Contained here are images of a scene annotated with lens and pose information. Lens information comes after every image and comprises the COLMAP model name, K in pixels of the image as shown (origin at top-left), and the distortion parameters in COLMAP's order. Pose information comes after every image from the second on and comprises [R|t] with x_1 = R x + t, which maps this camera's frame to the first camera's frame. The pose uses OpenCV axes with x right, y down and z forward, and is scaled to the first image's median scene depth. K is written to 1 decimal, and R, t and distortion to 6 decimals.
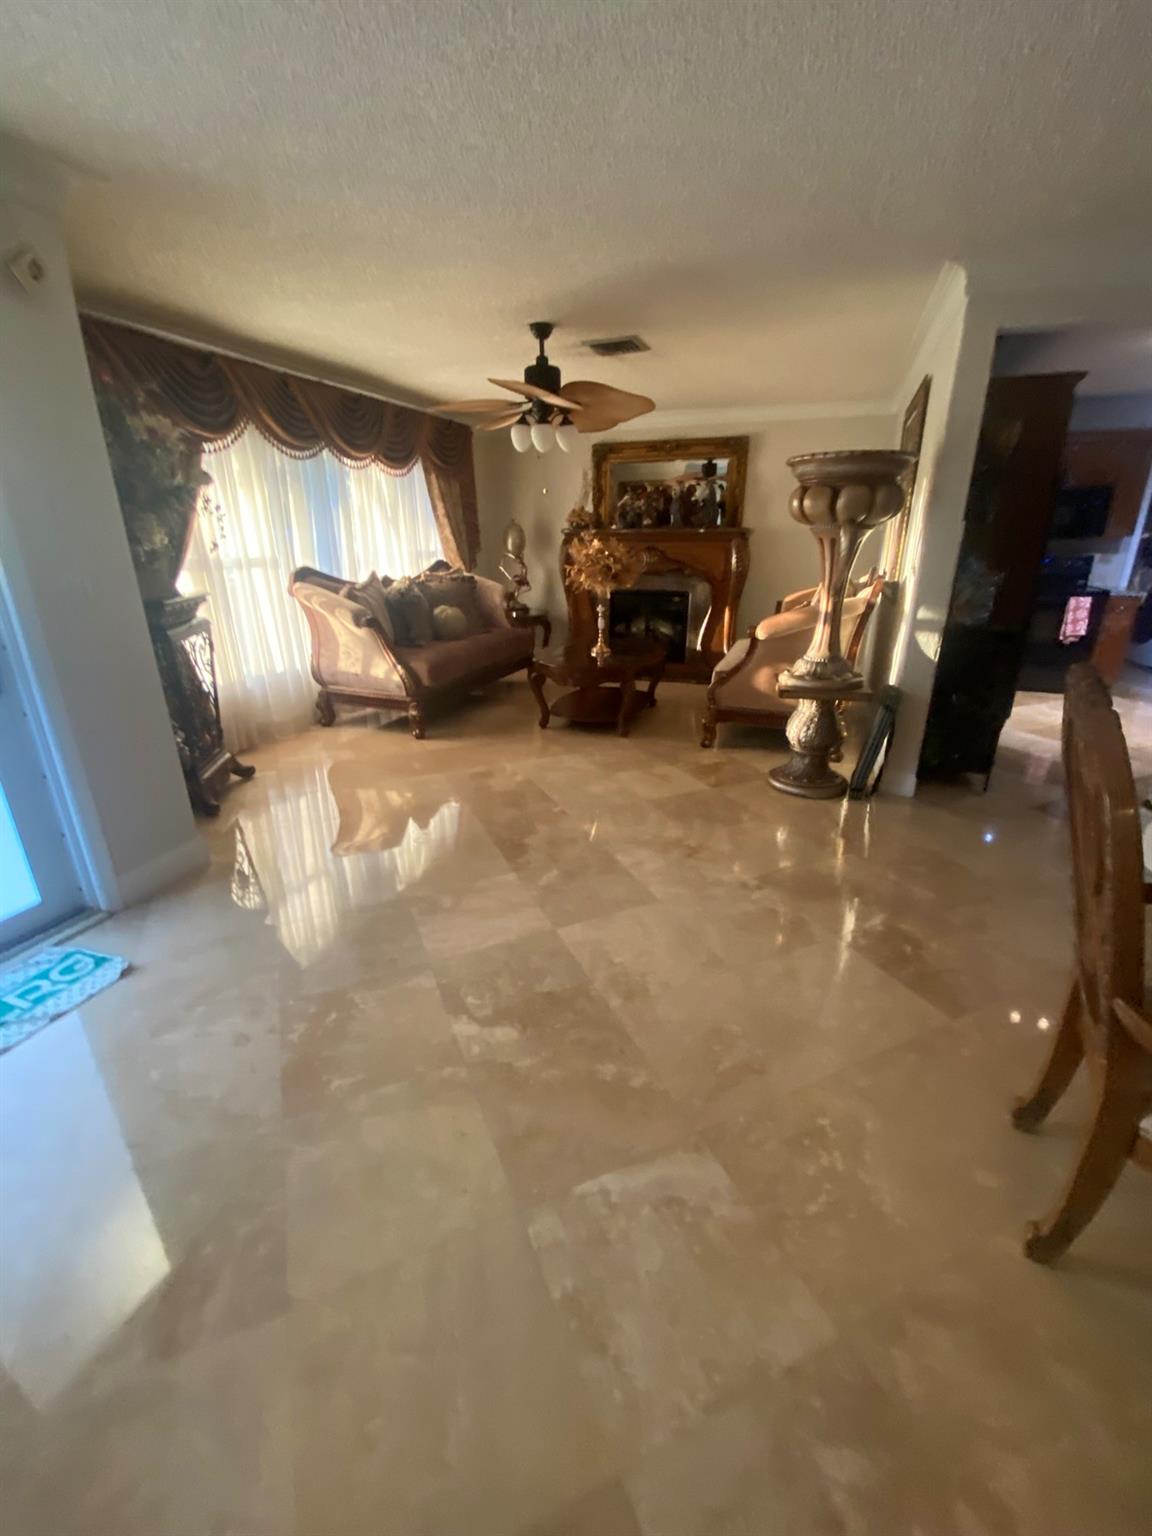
lens RADIAL K [[623.3, 0, 576.0], [0, 623.3, 768.0], [0, 0, 1]] dist [0.000526, -0.015036]
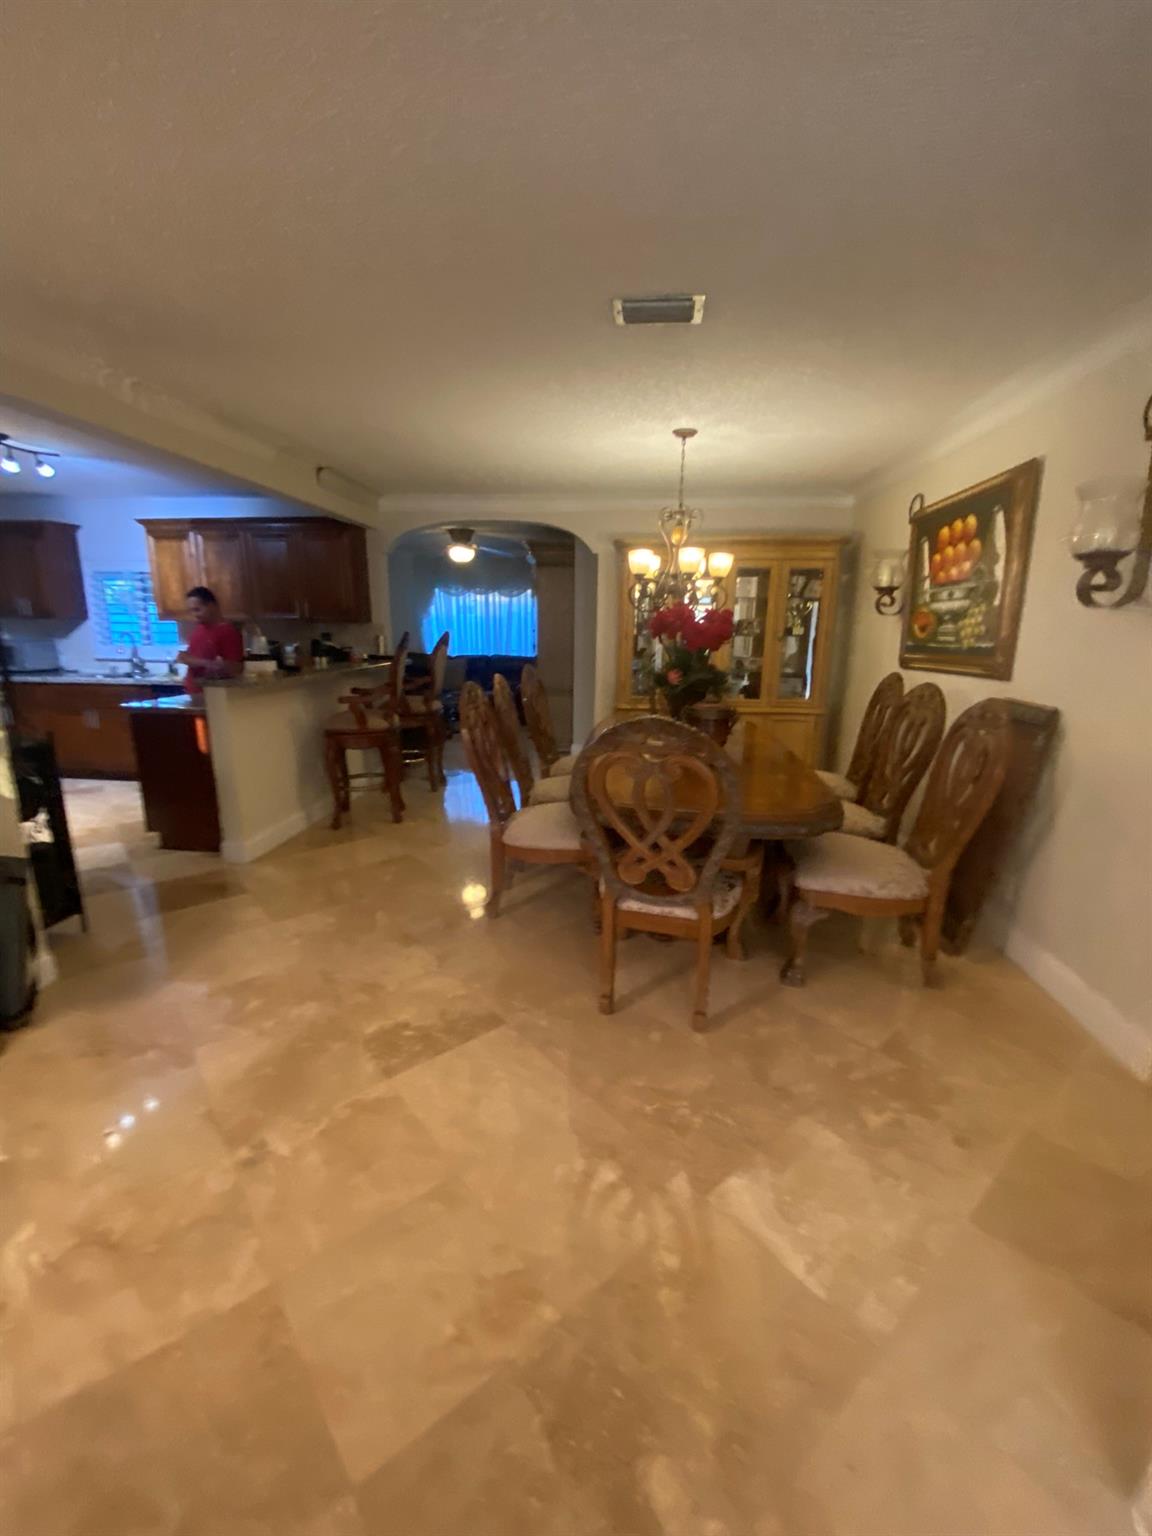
lens RADIAL K [[623.3, 0, 576.0], [0, 623.3, 768.0], [0, 0, 1]] dist [0.000526, -0.015036]
pose [[-0.264336, -0.211935, 0.940856, -0.452476], [0.322608, 0.899927, 0.293353, -0.347723], [-0.908873, 0.381072, -0.169511, 0.855002]]
